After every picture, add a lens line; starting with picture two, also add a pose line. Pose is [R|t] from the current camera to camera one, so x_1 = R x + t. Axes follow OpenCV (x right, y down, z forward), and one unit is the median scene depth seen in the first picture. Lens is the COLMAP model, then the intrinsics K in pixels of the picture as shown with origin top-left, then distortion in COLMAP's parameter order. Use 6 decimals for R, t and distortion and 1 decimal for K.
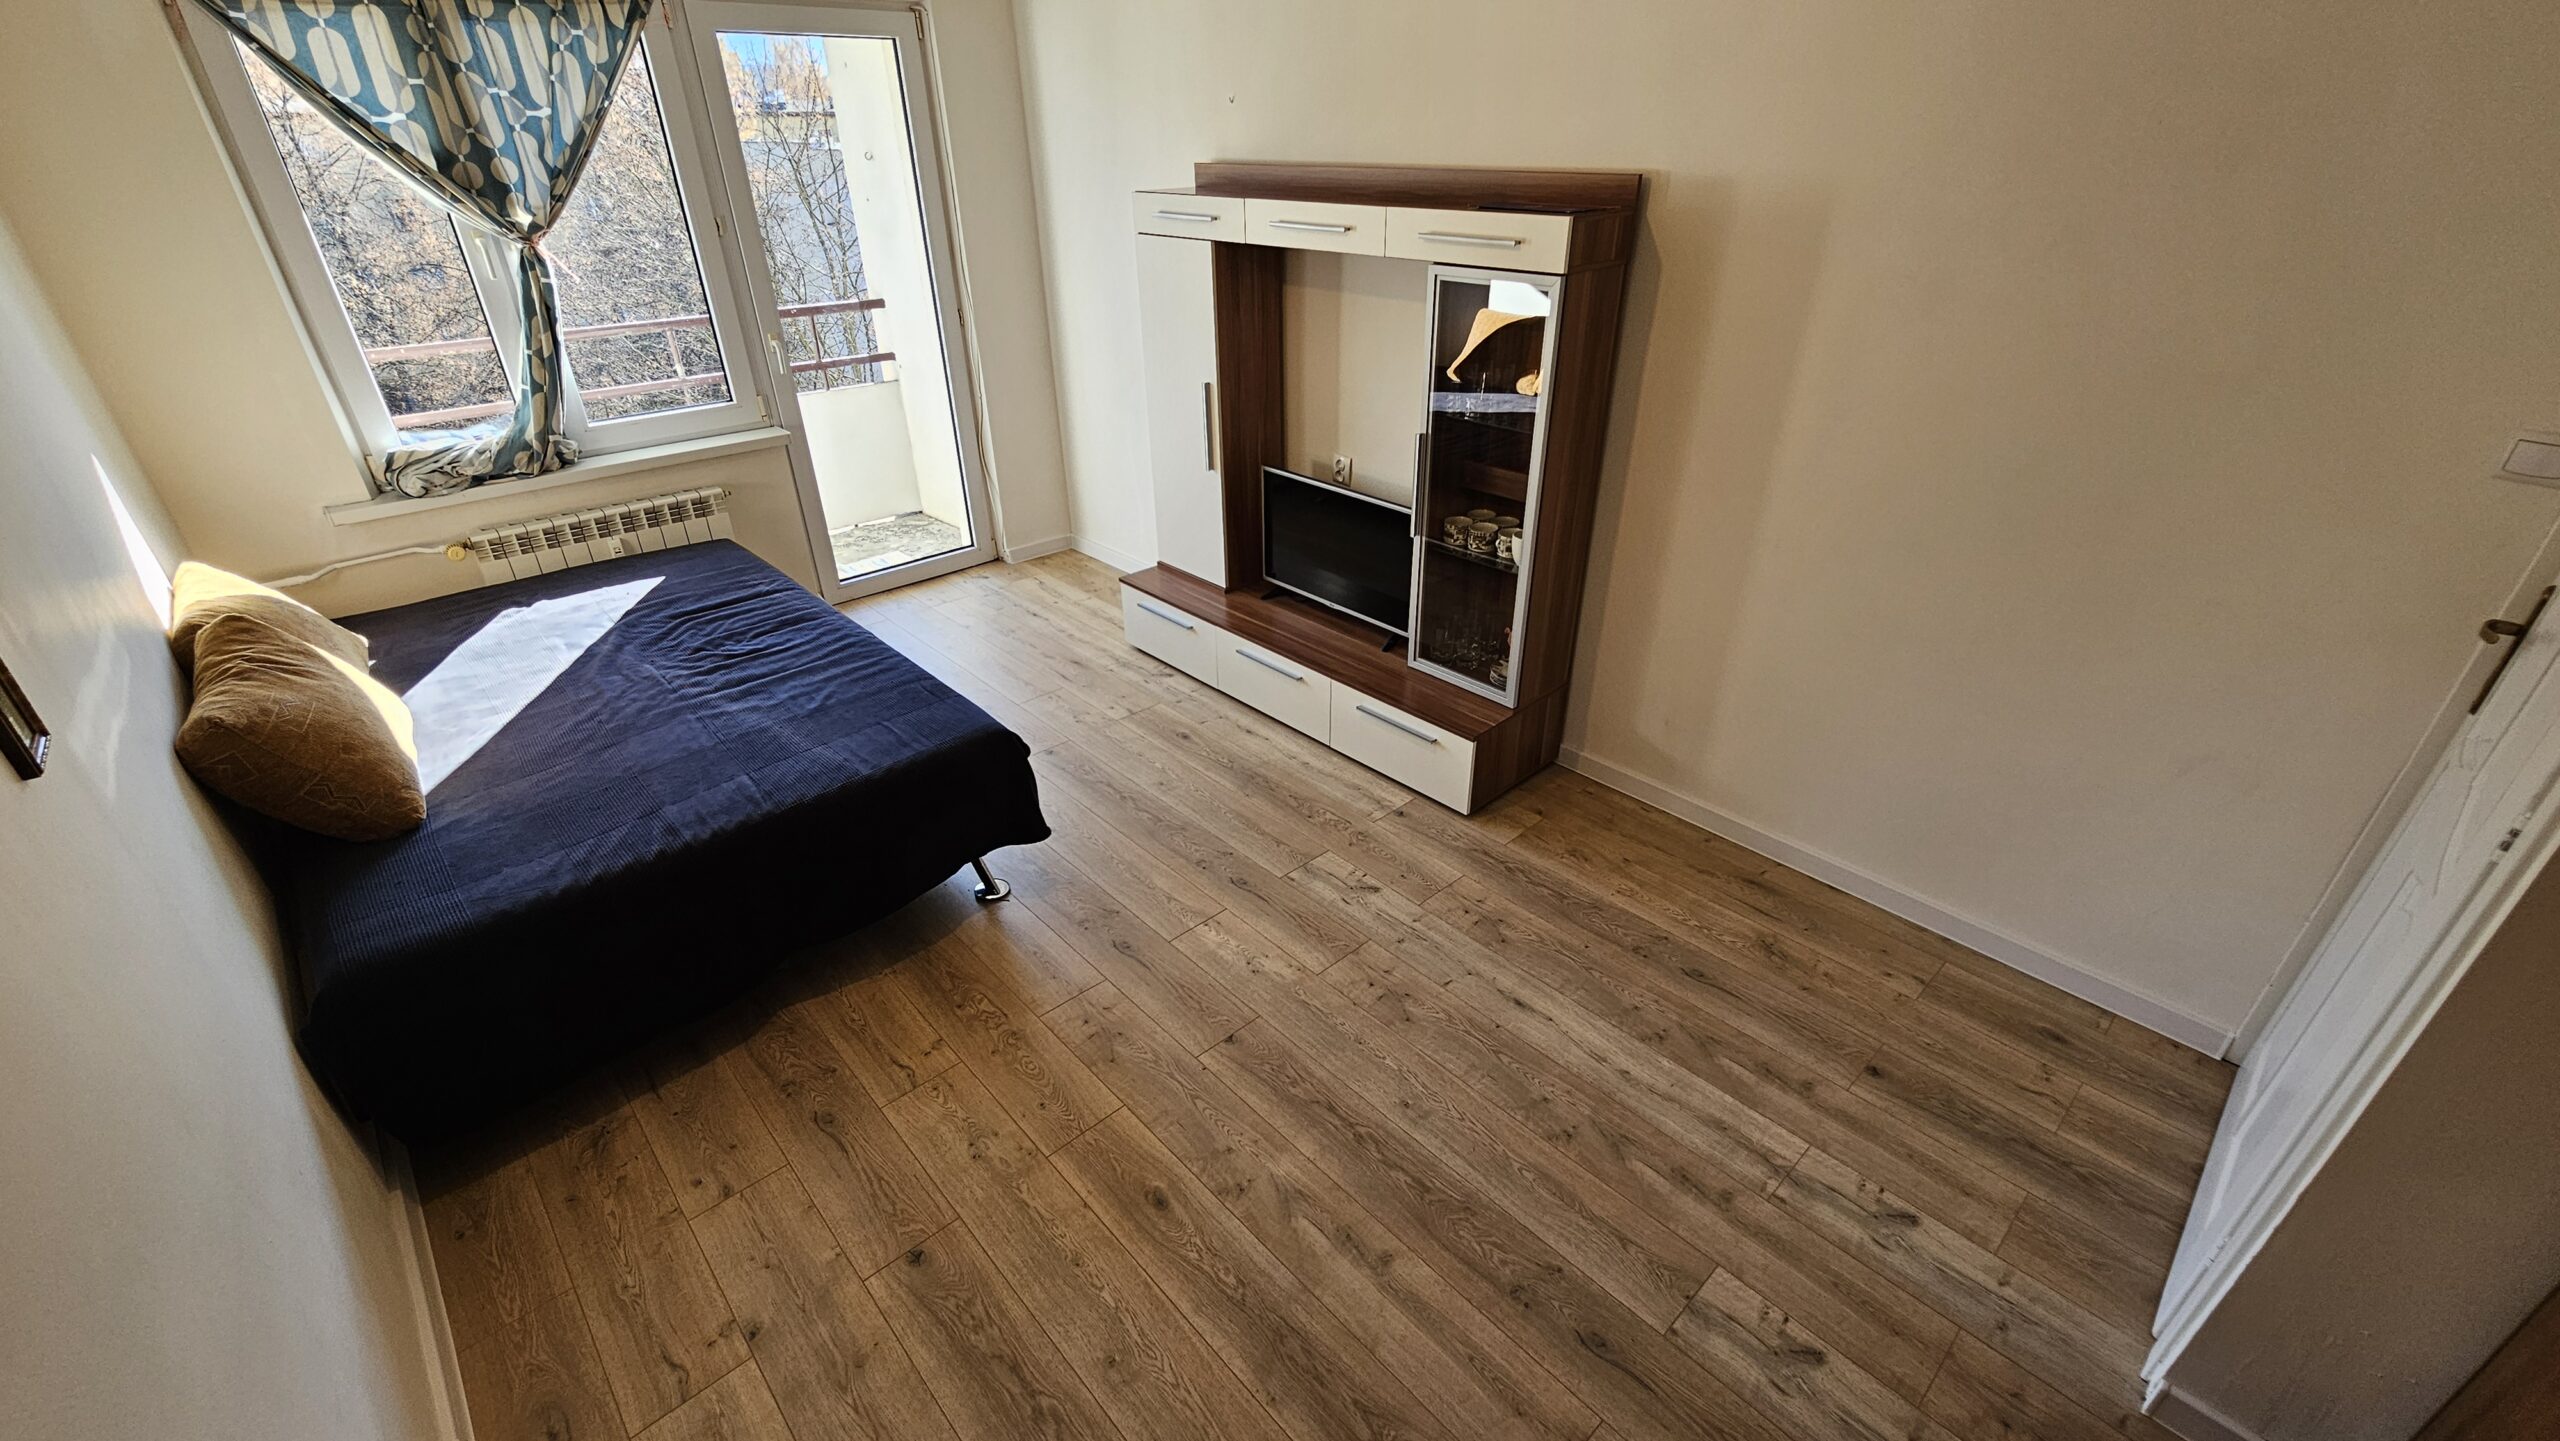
lens RADIAL K [[1042.4, 0, 1277.4], [0, 1042.4, 713.1], [0, 0, 1]] dist [-0.002145, -0.000155]
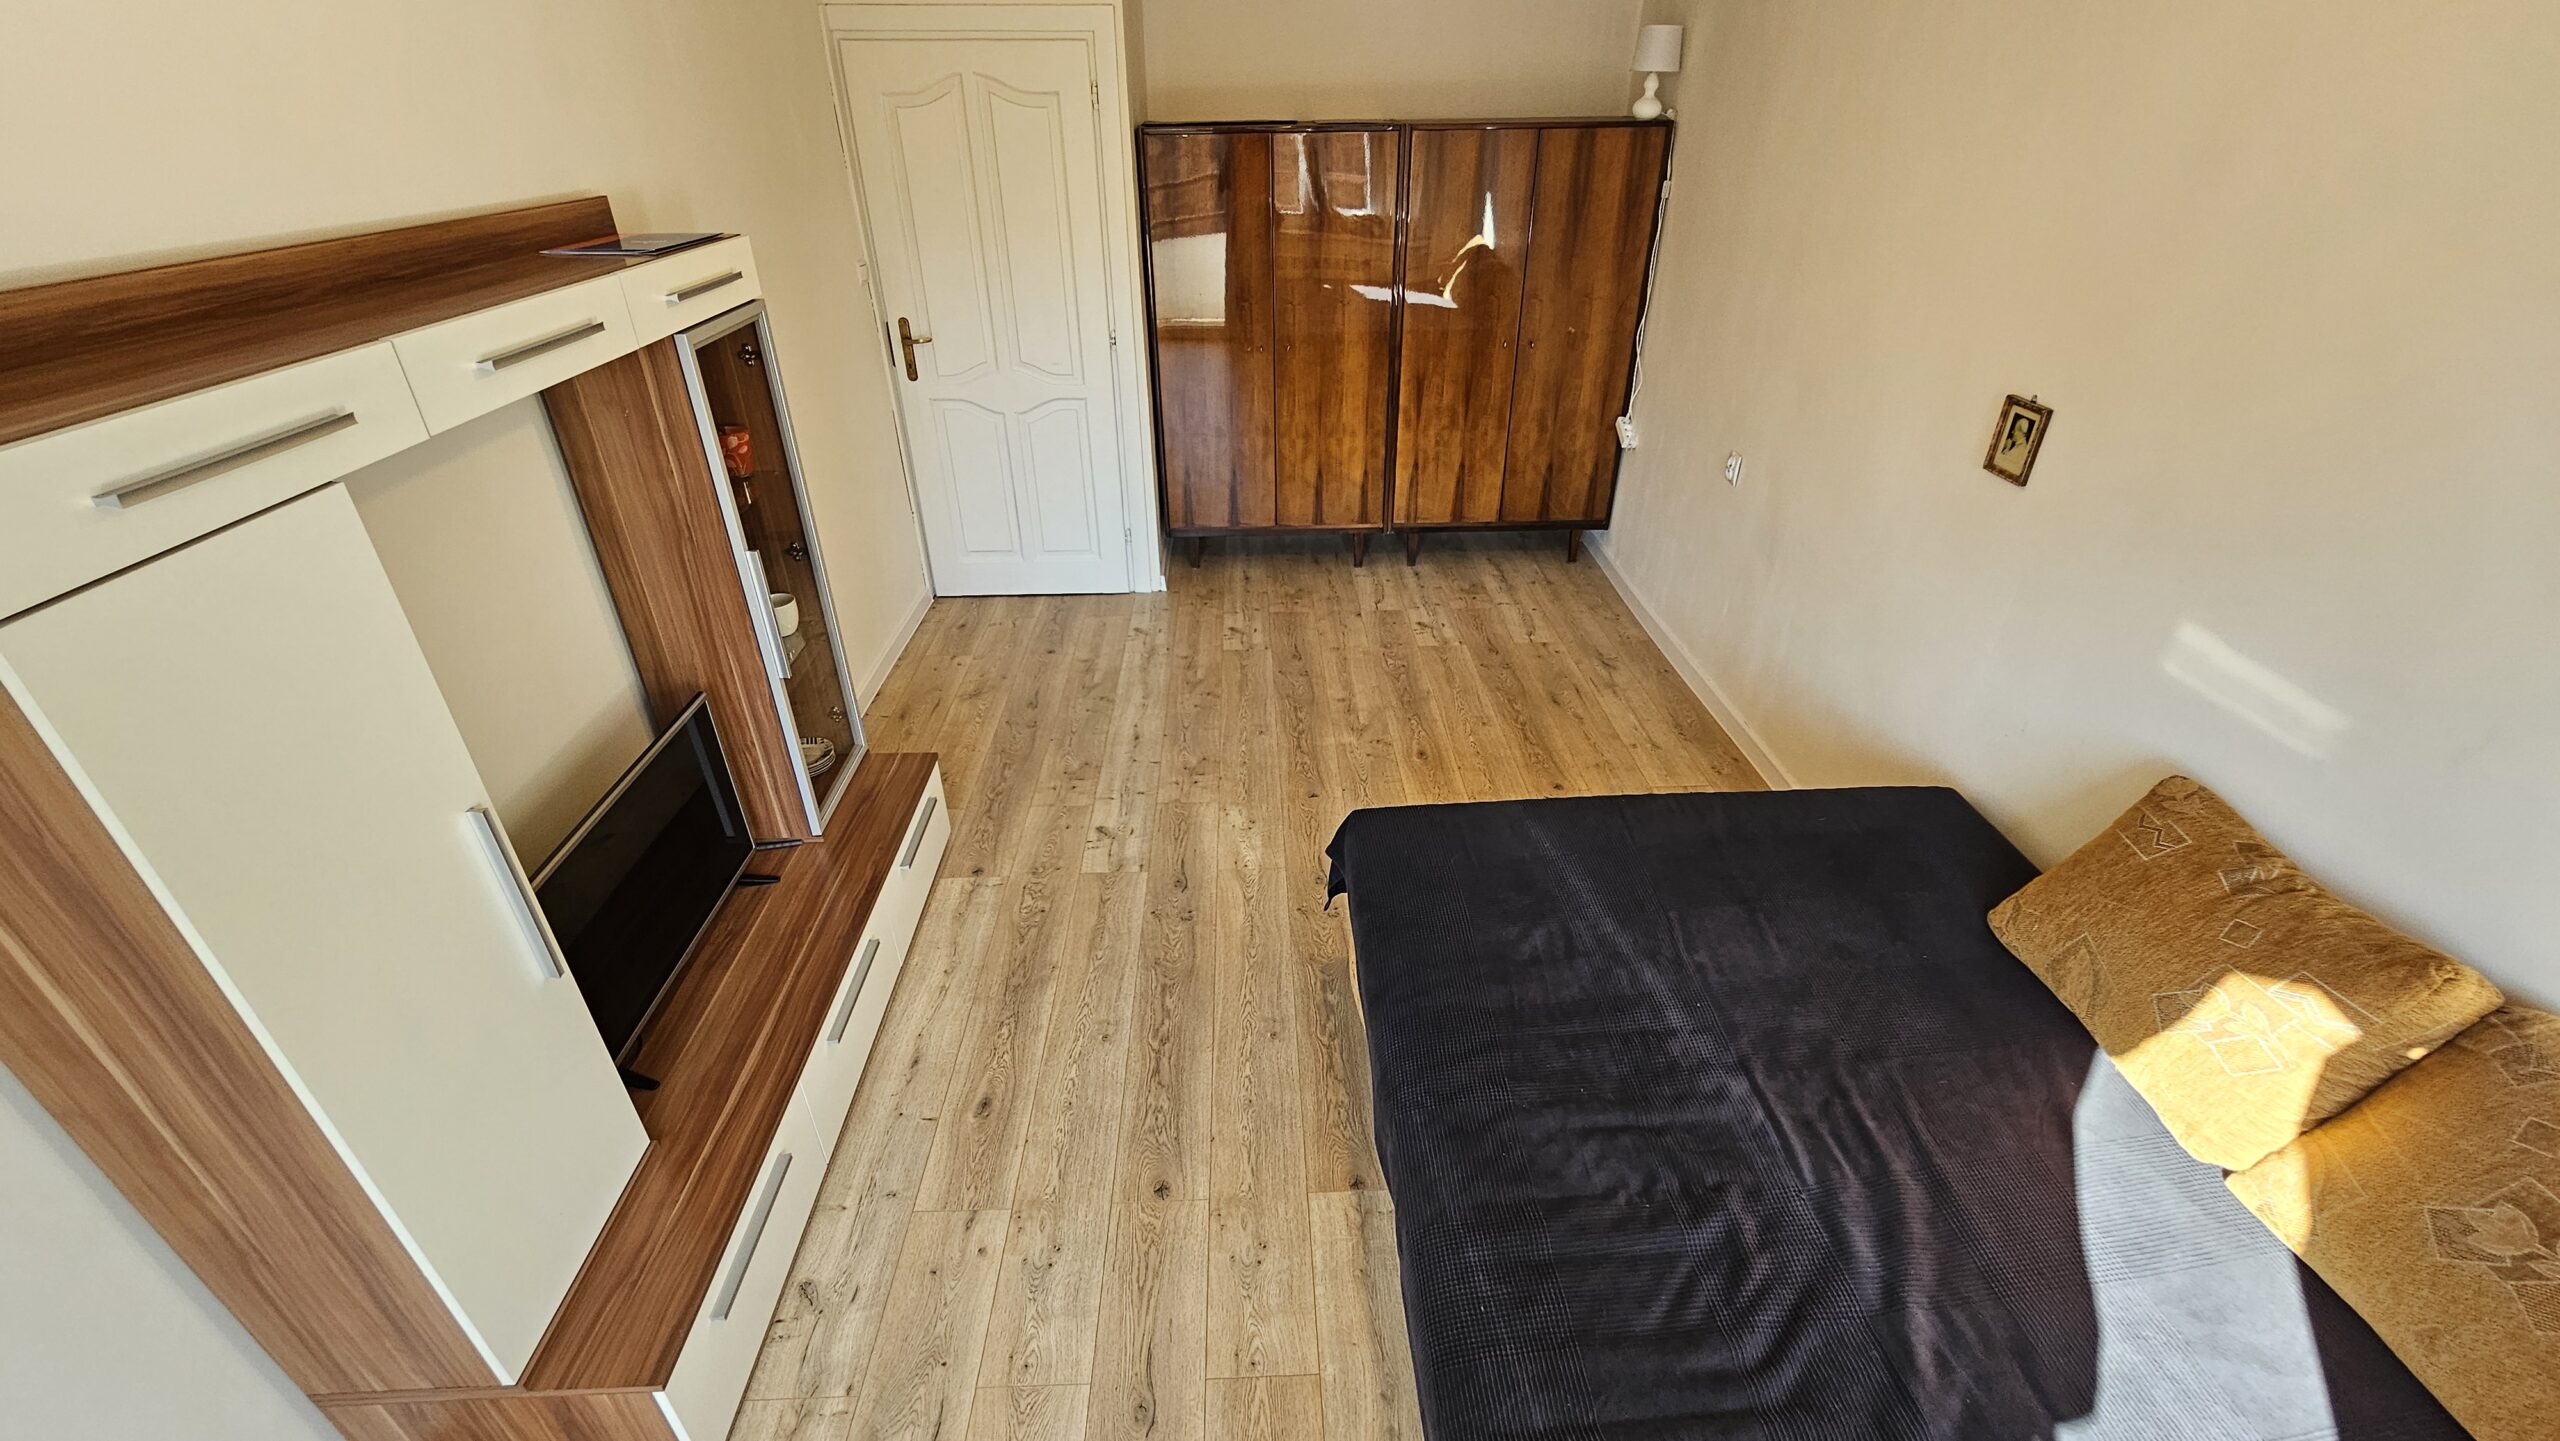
lens RADIAL K [[1042.4, 0, 1289.5], [0, 1042.4, 714.7], [0, 0, 1]] dist [-0.002145, -0.000155]
pose [[-0.754613, -0.327517, 0.568588, -0.765633], [0.329602, 0.560075, 0.760052, -0.795874], [-0.567382, 0.760952, -0.314690, 1.371418]]
